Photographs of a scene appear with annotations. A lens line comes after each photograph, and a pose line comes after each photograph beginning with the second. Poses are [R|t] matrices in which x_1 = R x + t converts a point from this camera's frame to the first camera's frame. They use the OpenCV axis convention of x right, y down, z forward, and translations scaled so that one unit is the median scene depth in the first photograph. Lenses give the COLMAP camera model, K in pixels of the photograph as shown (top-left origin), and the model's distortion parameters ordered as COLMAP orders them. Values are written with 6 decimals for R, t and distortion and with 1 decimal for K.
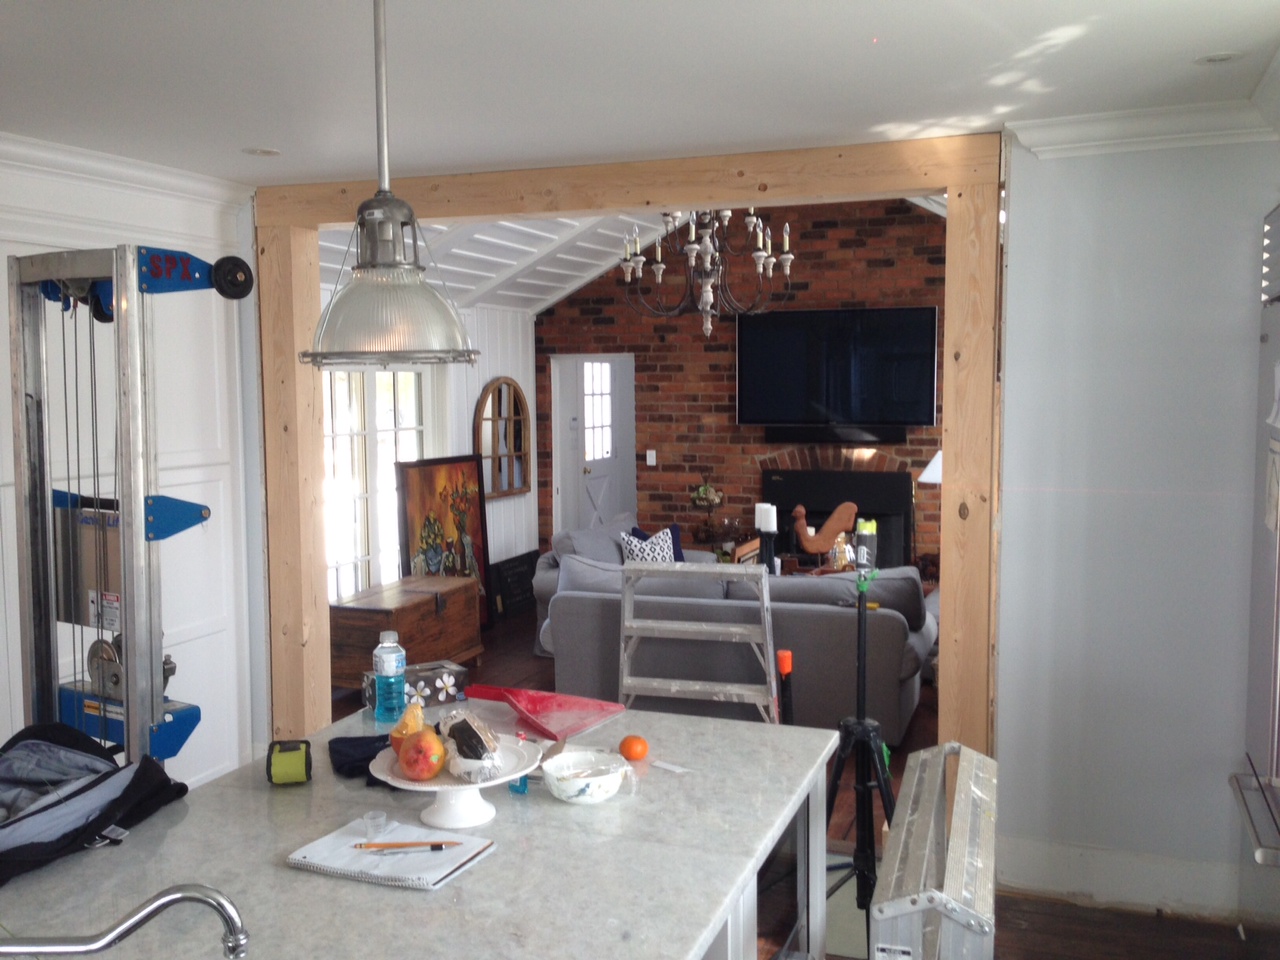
lens RADIAL K [[1189.2, 0, 640.0], [0, 1189.2, 480.0], [0, 0, 1]] dist [0.083092, -0.098382]
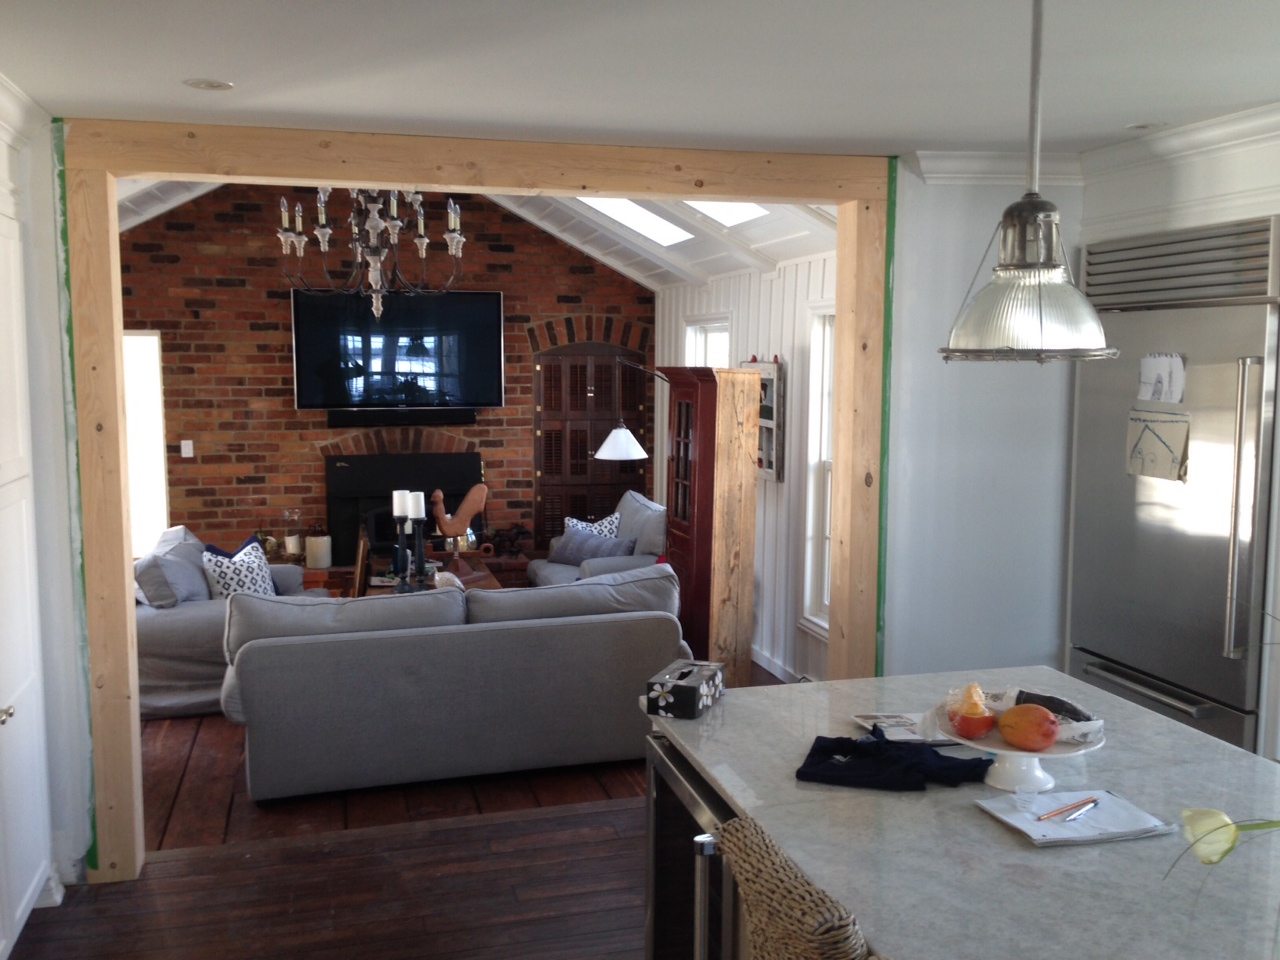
lens RADIAL K [[1189.2, 0, 640.0], [0, 1189.2, 480.0], [0, 0, 1]] dist [0.083092, -0.098382]
pose [[0.810425, -0.057454, 0.583019, -0.247598], [0.046975, 0.998348, 0.033084, -0.009404], [-0.583957, 0.000575, 0.811785, 0.077261]]
